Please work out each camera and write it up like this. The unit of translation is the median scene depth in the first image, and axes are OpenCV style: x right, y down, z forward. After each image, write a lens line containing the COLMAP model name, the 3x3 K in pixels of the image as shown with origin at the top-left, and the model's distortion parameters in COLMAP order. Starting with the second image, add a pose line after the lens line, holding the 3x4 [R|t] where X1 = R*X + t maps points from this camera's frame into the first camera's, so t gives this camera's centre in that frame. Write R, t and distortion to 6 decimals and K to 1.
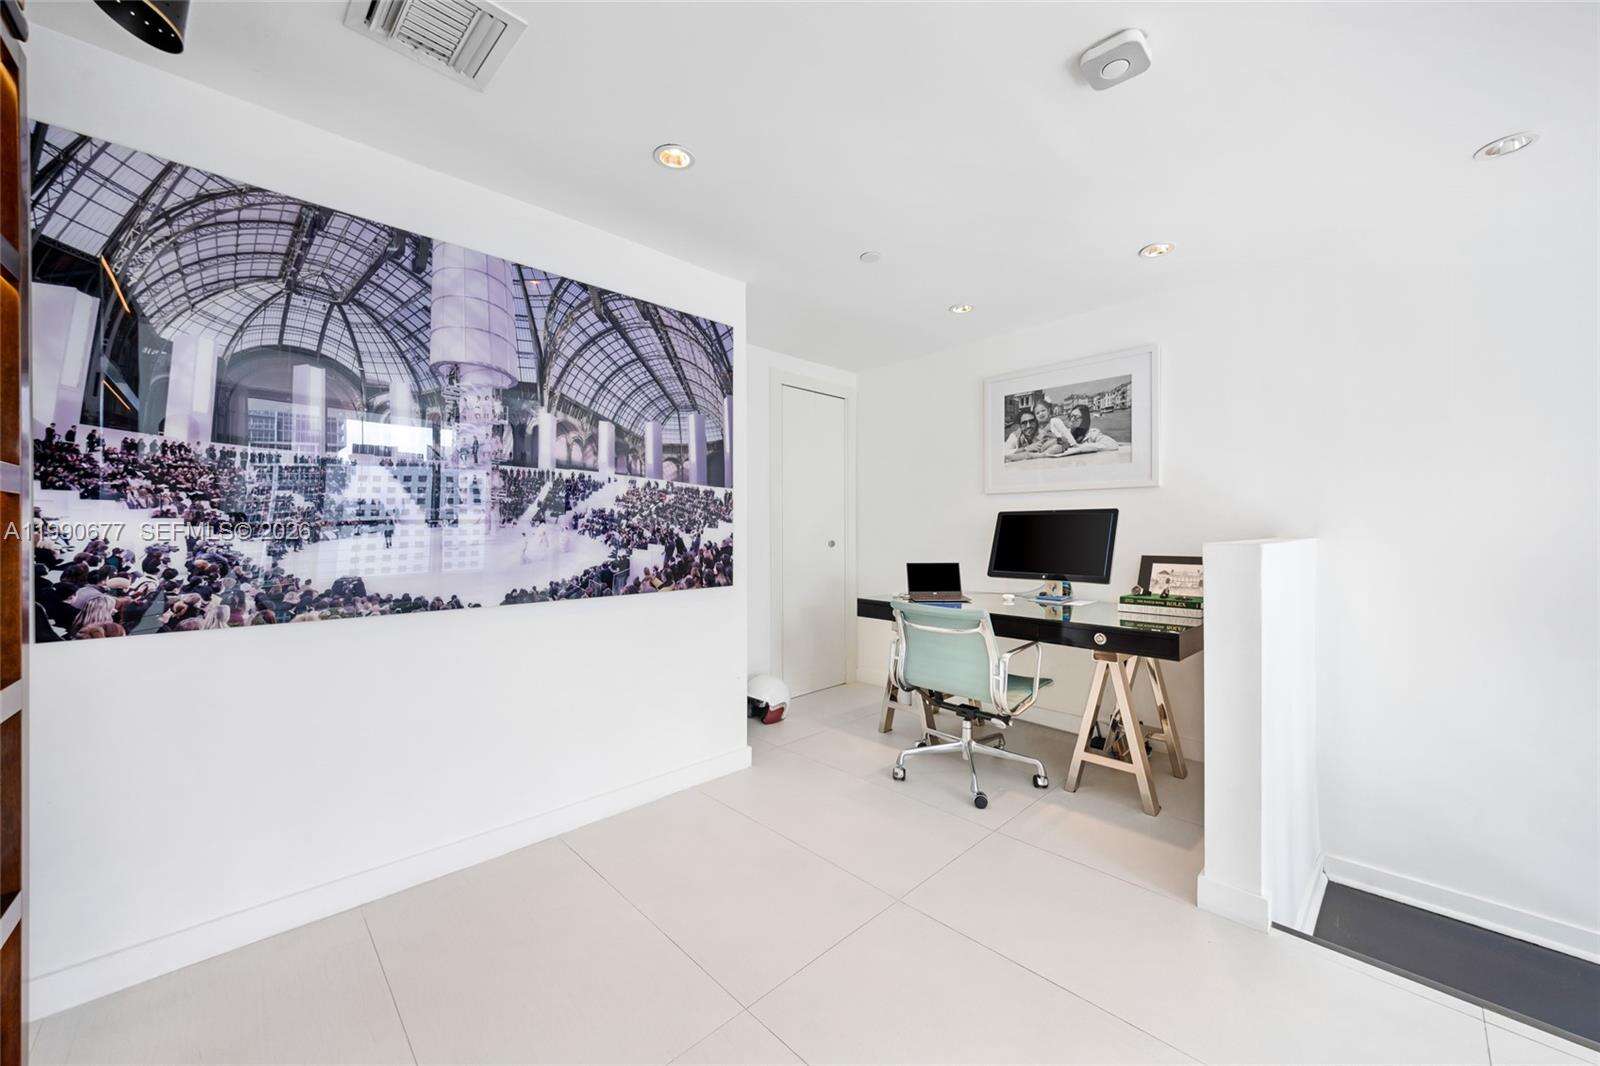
lens RADIAL K [[591.1, 0, 791.8], [0, 591.1, 532.6], [0, 0, 1]] dist [-0.012654, 0.003234]
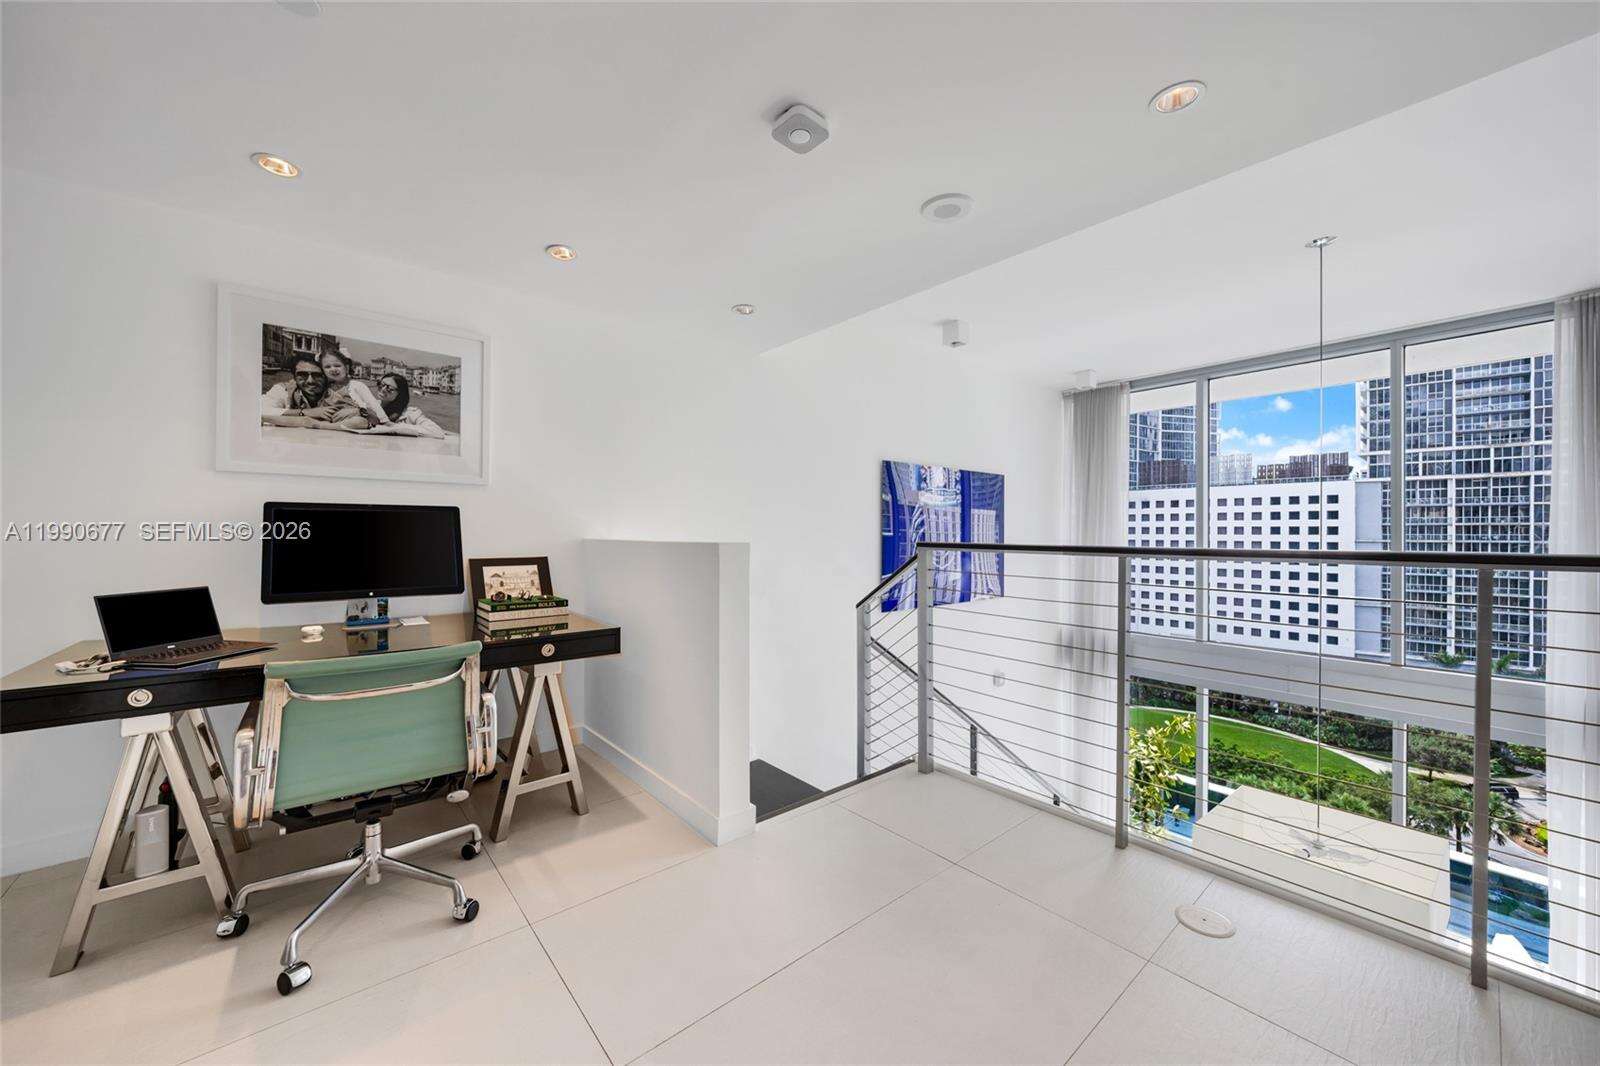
lens RADIAL K [[591.1, 0, 791.8], [0, 591.1, 532.6], [0, 0, 1]] dist [-0.012654, 0.003234]
pose [[0.058327, 0.002394, 0.998295, -0.268243], [-0.000426, 0.999997, -0.002373, -0.000597], [-0.998297, -0.000287, 0.058328, 0.414932]]
